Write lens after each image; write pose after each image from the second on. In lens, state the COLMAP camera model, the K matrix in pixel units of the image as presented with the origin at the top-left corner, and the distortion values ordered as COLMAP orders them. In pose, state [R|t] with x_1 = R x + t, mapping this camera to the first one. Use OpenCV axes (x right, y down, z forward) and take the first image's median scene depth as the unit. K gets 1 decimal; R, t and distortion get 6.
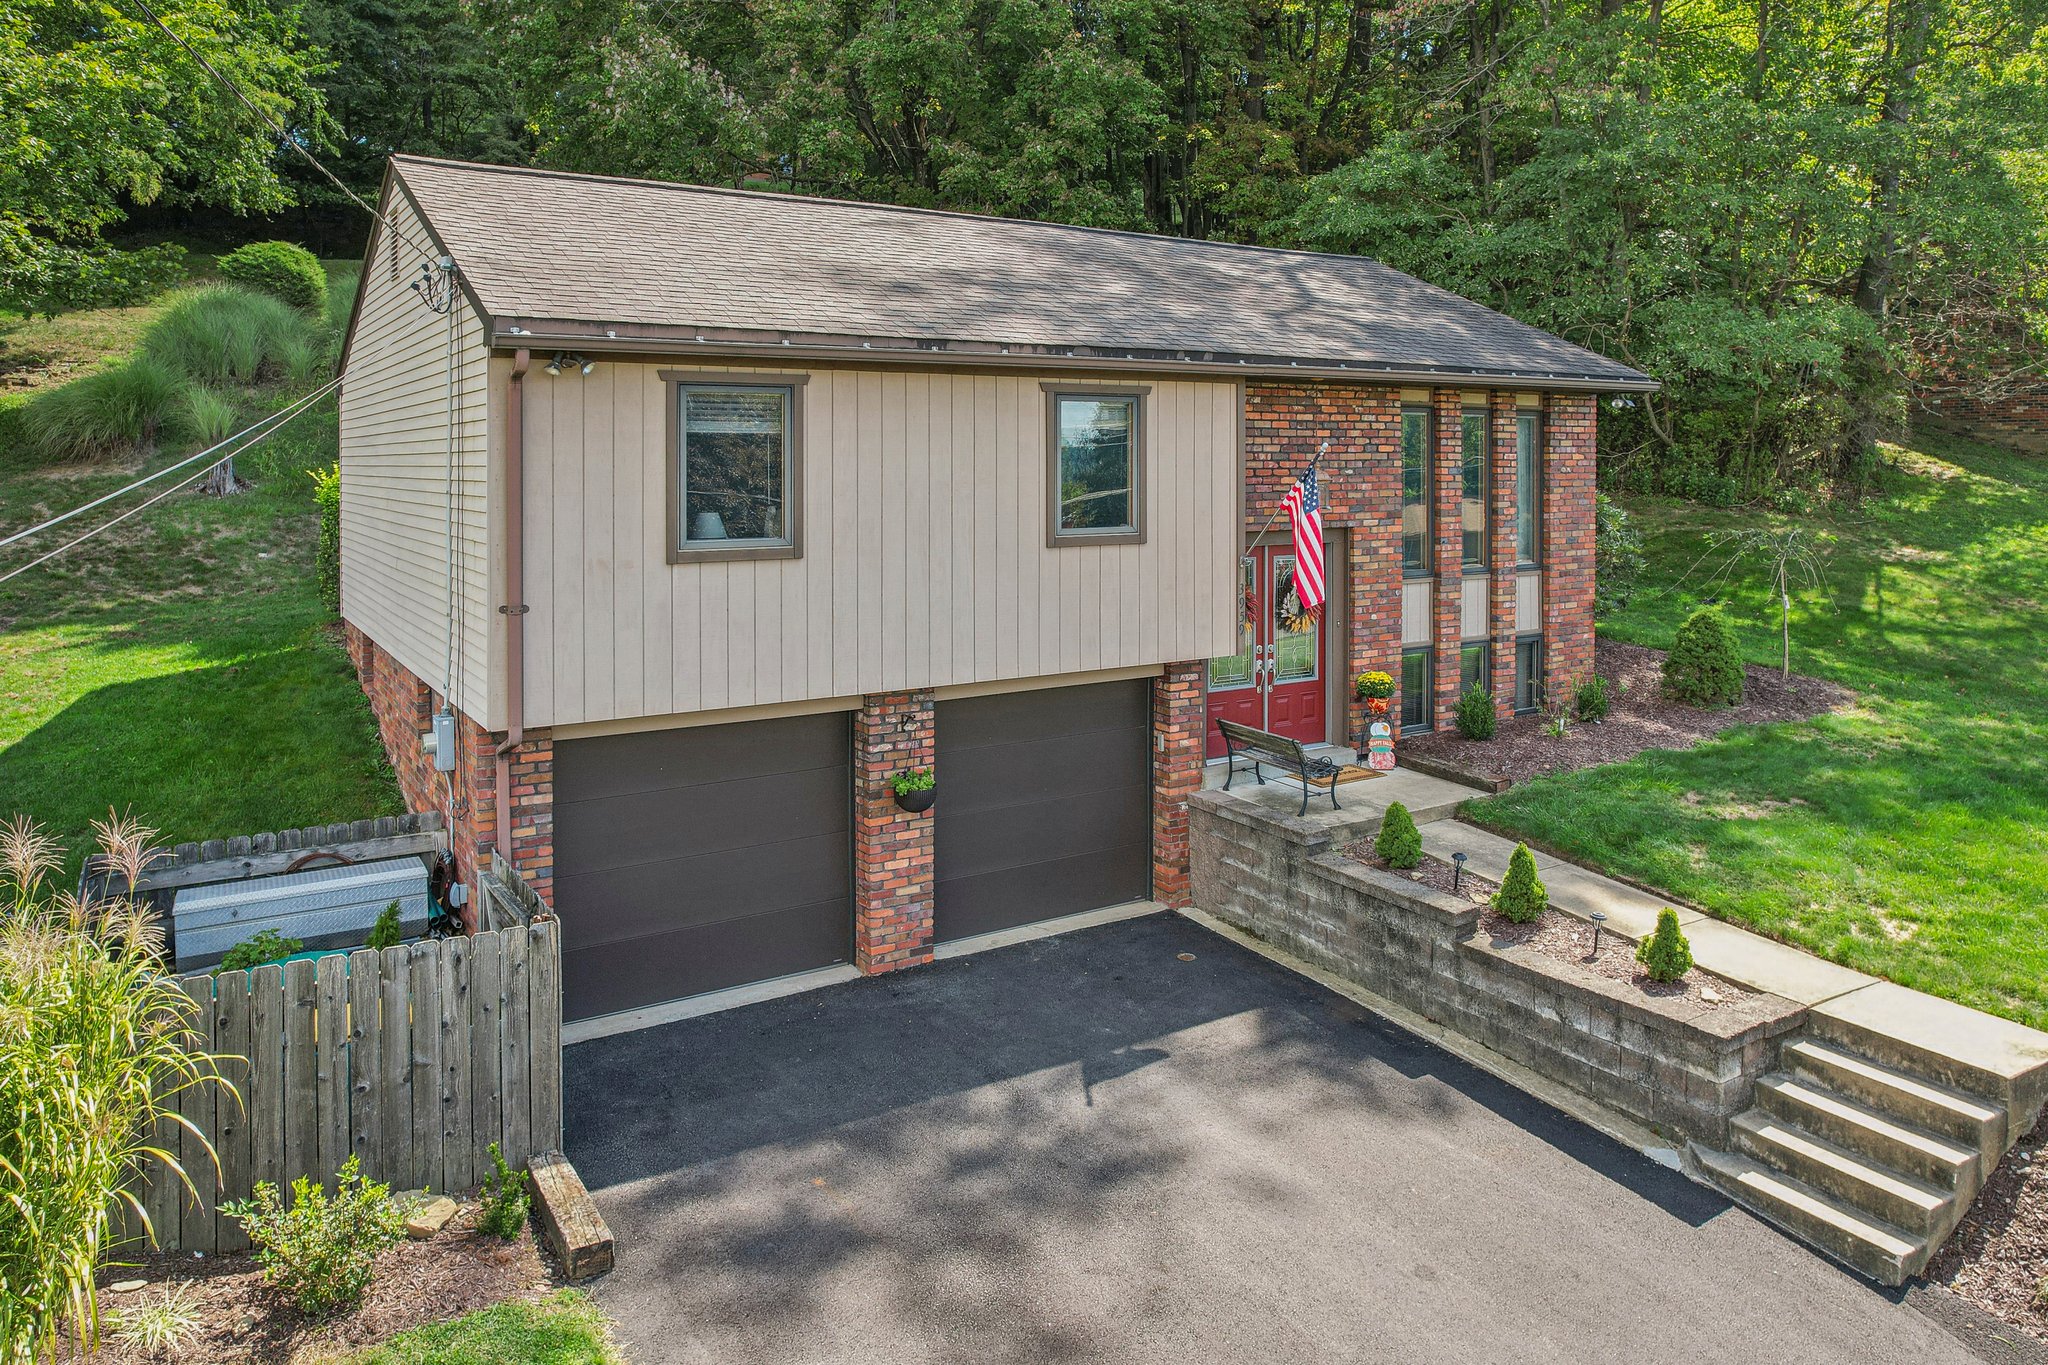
lens RADIAL K [[1384.1, 0, 1024.4], [0, 1384.1, 496.7], [0, 0, 1]] dist [-0.001051, -0.003329]
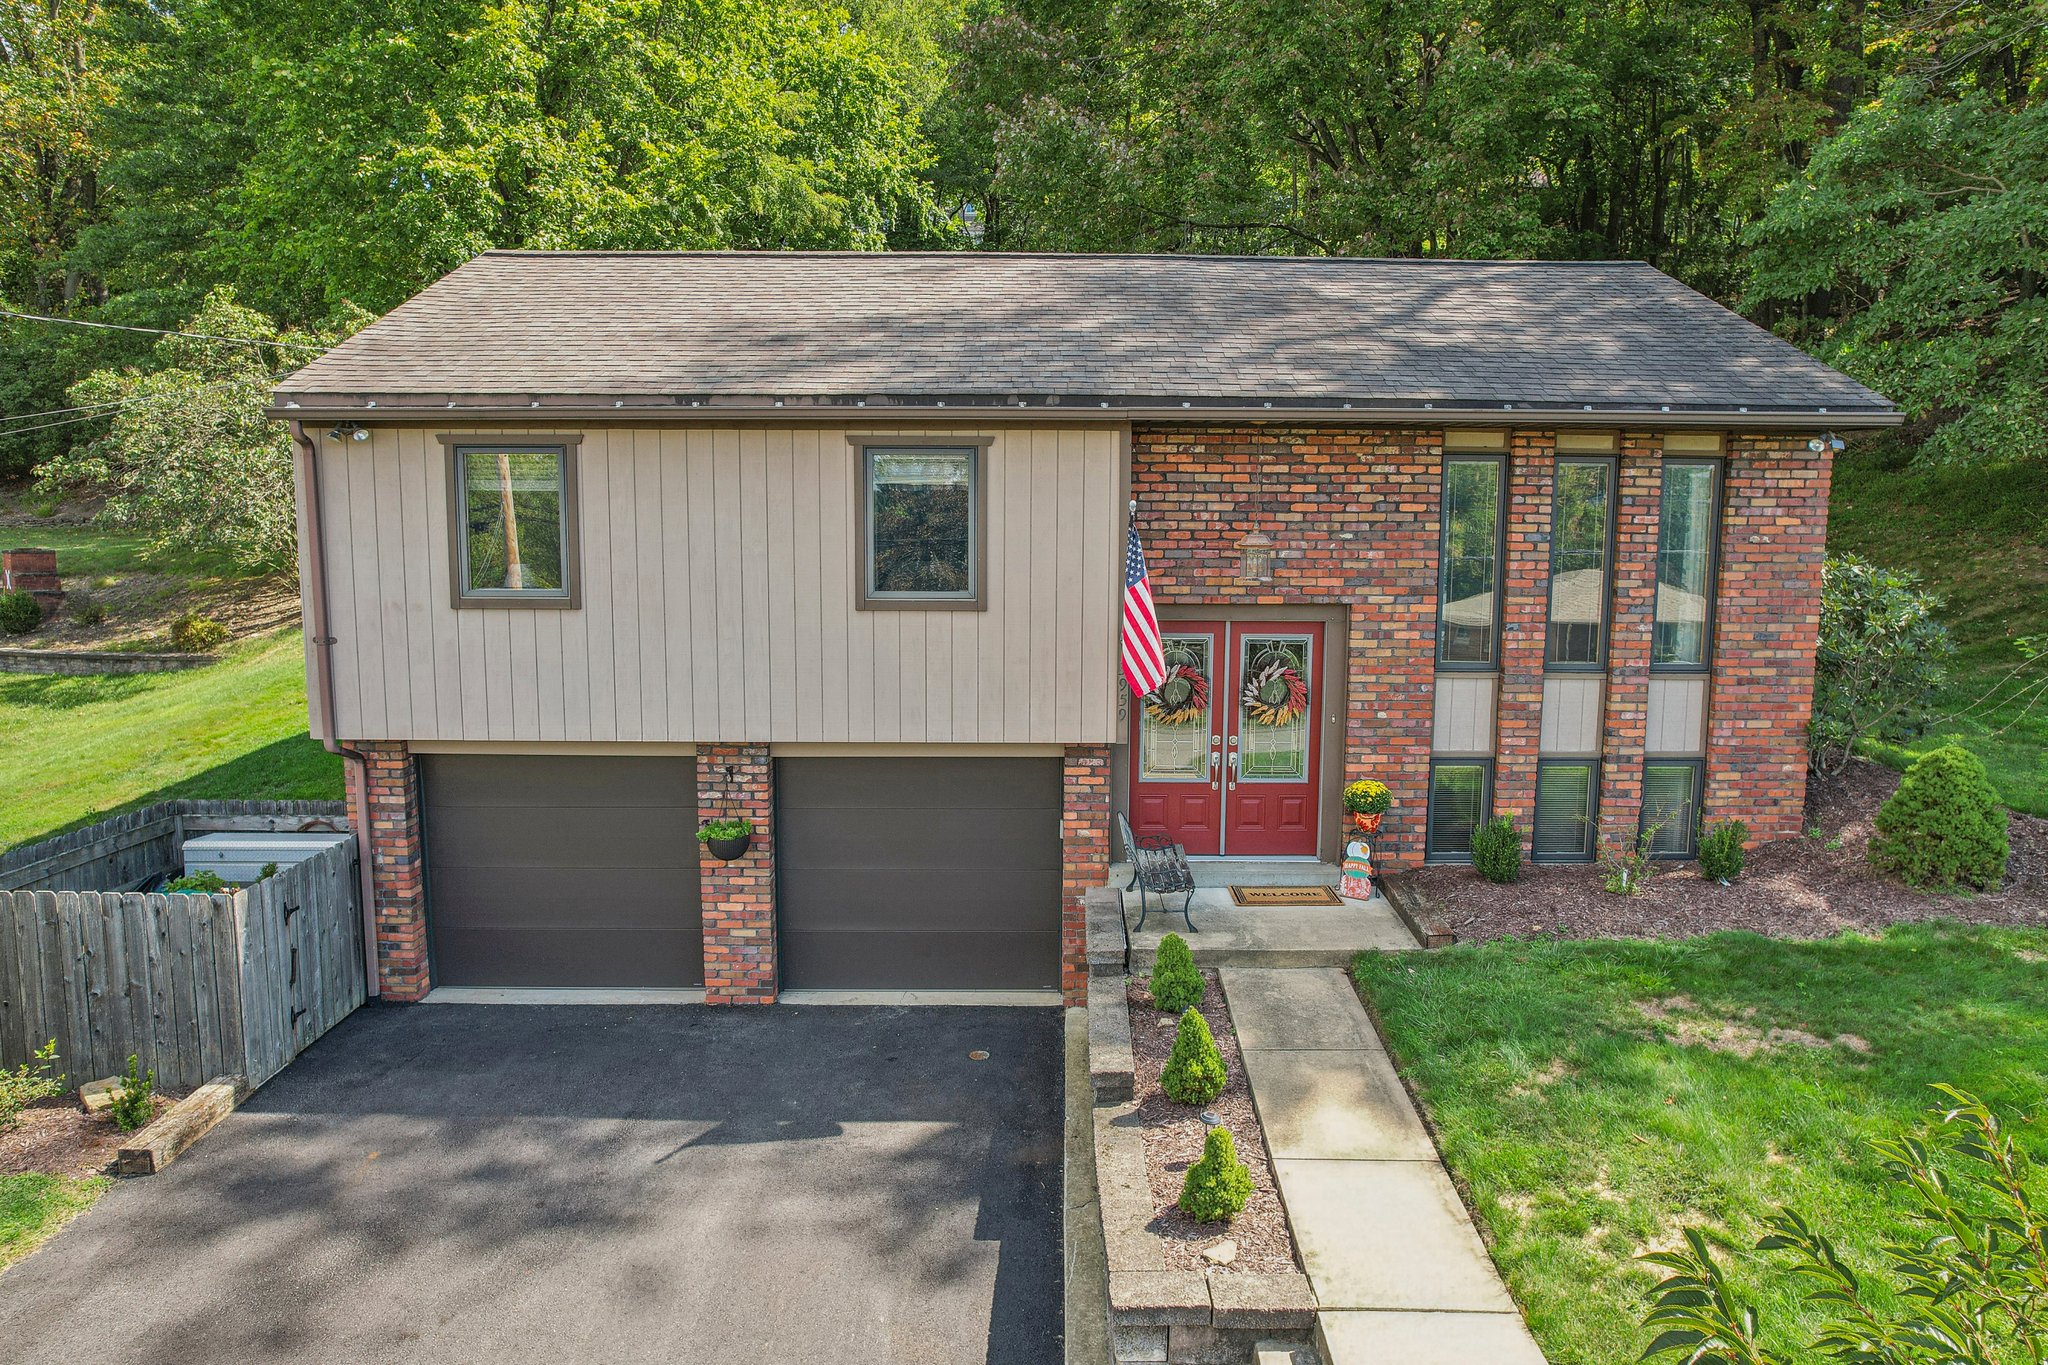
lens RADIAL K [[1301.0, 0, 1024.0], [0, 1301.0, 682.5], [0, 0, 1]] dist [-0.024372, 0.001960]
pose [[0.846634, 0.076497, -0.526650, 0.577136], [-0.021526, 0.993728, 0.109736, -0.014374], [0.531741, -0.081569, 0.842970, 0.293803]]
